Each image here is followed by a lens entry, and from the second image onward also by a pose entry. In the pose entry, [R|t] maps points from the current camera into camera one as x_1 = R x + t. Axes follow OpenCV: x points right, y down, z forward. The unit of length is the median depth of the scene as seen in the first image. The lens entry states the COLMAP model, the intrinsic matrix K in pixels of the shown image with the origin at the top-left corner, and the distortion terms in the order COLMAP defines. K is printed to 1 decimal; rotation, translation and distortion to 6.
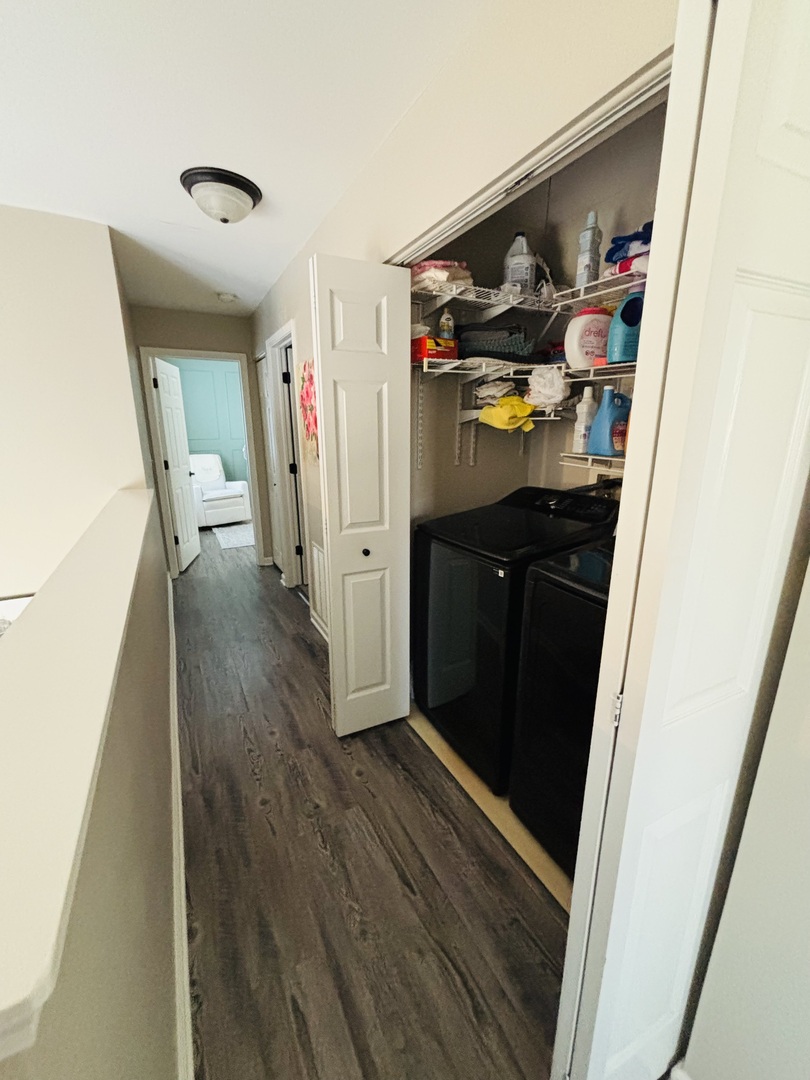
lens RADIAL K [[434.7, 0, 405.0], [0, 434.7, 540.0], [0, 0, 1]] dist [0.001256, -0.000212]
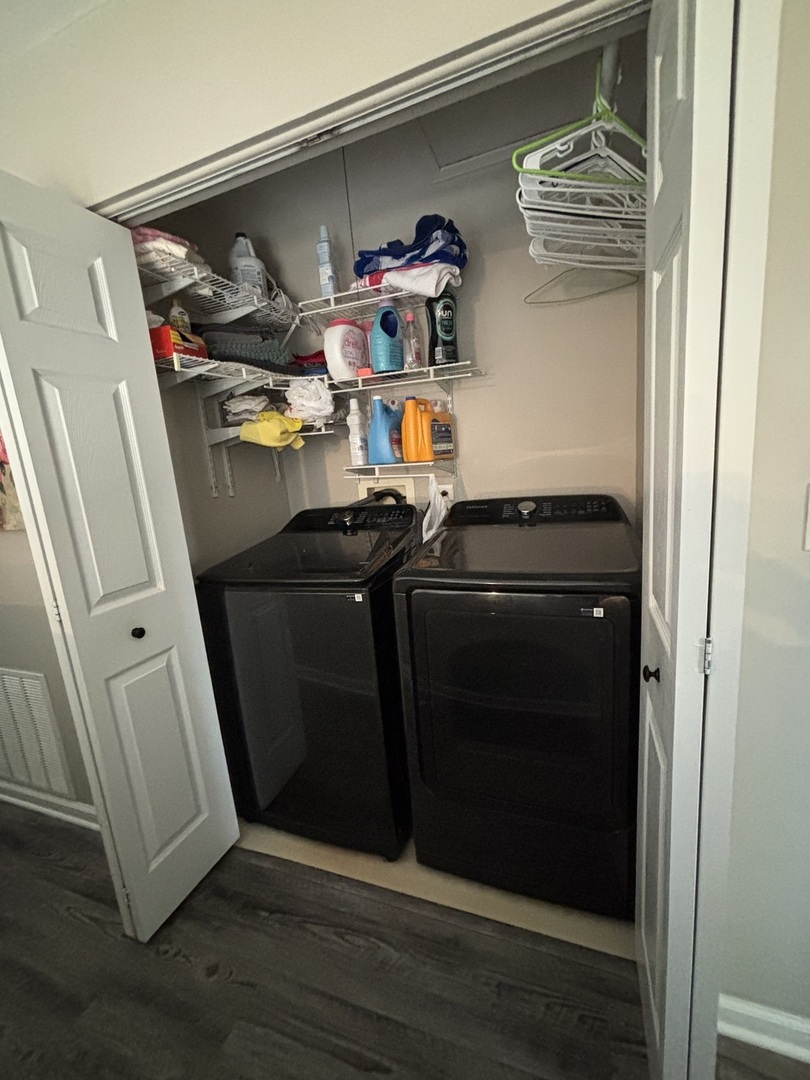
lens RADIAL K [[434.7, 0, 405.0], [0, 434.7, 540.0], [0, 0, 1]] dist [0.001256, -0.000212]
pose [[0.746100, -0.185487, 0.639476, -0.180870], [0.250346, 0.968091, -0.011283, 0.000514], [-0.616978, 0.168508, 0.768729, 0.216569]]
